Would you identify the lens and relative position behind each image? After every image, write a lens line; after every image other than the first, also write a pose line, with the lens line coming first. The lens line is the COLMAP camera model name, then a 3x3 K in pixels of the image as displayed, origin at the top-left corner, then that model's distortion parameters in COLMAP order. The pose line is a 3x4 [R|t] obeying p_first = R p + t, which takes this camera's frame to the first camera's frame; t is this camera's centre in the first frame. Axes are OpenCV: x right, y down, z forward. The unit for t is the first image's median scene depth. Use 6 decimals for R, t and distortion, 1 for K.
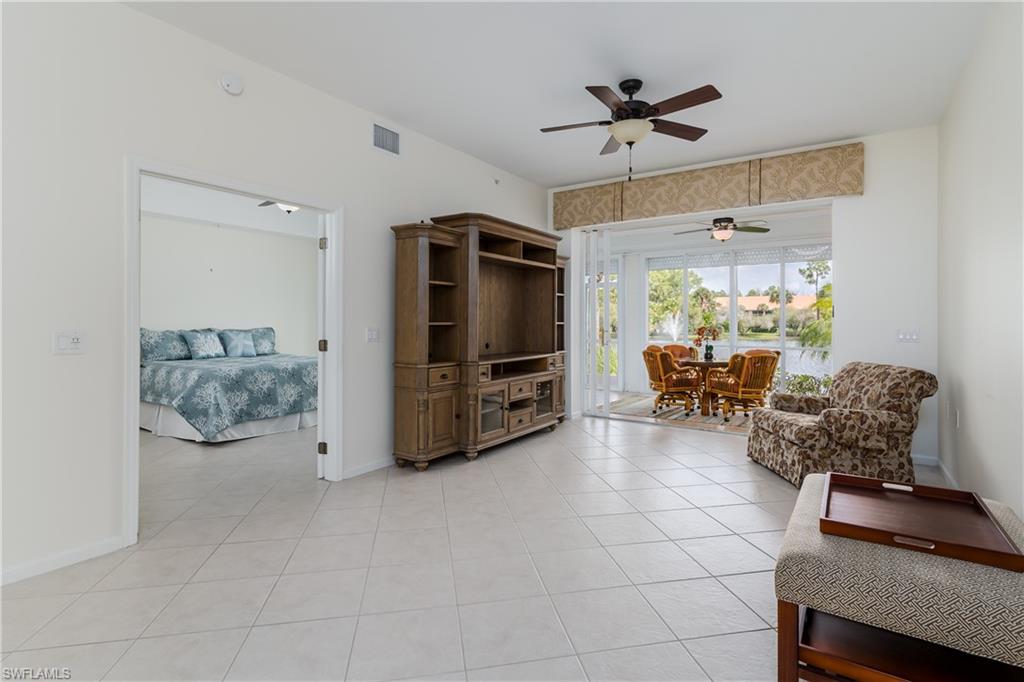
lens RADIAL K [[504.9, 0, 511.0], [0, 504.9, 318.7], [0, 0, 1]] dist [-0.000217, 0.000120]
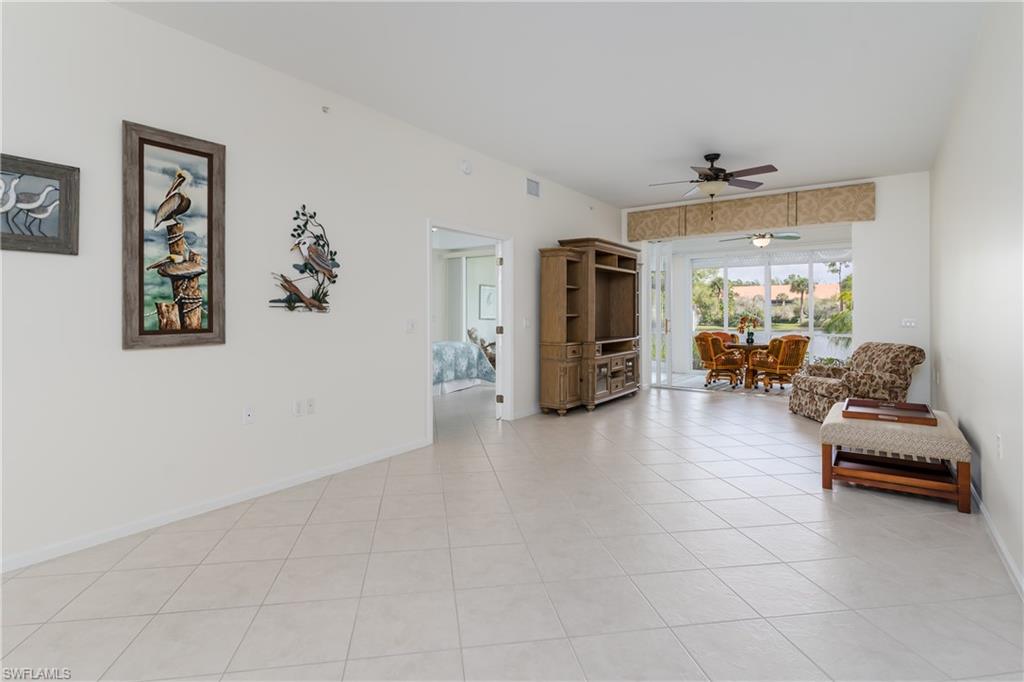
lens RADIAL K [[520.8, 0, 490.9], [0, 520.8, 309.5], [0, 0, 1]] dist [0.002130, 0.000167]
pose [[0.998961, -0.003619, -0.045439, -0.249918], [0.003610, 0.999993, -0.000271, -0.005909], [0.045440, 0.000107, 0.998967, -0.412212]]
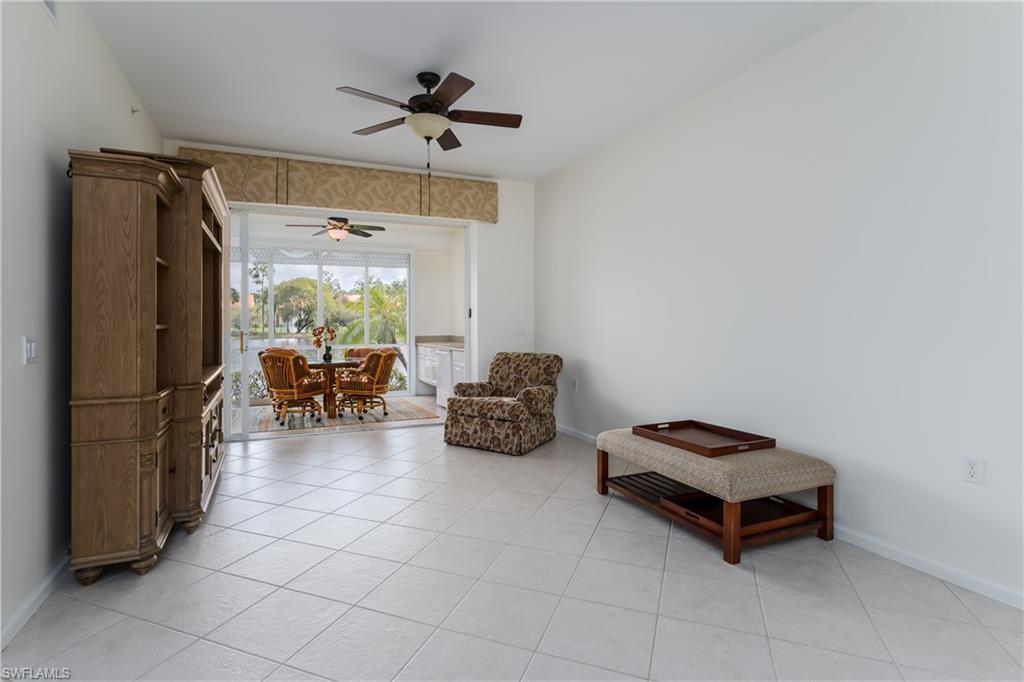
lens RADIAL K [[512.0, 0, 509.0], [0, 512.0, 322.3], [0, 0, 1]] dist [-0.022204, 0.000041]
pose [[0.518527, -0.004145, 0.855051, -0.368514], [-0.001401, 0.999983, 0.005697, 0.000889], [-0.855060, -0.004152, 0.518512, 0.257878]]
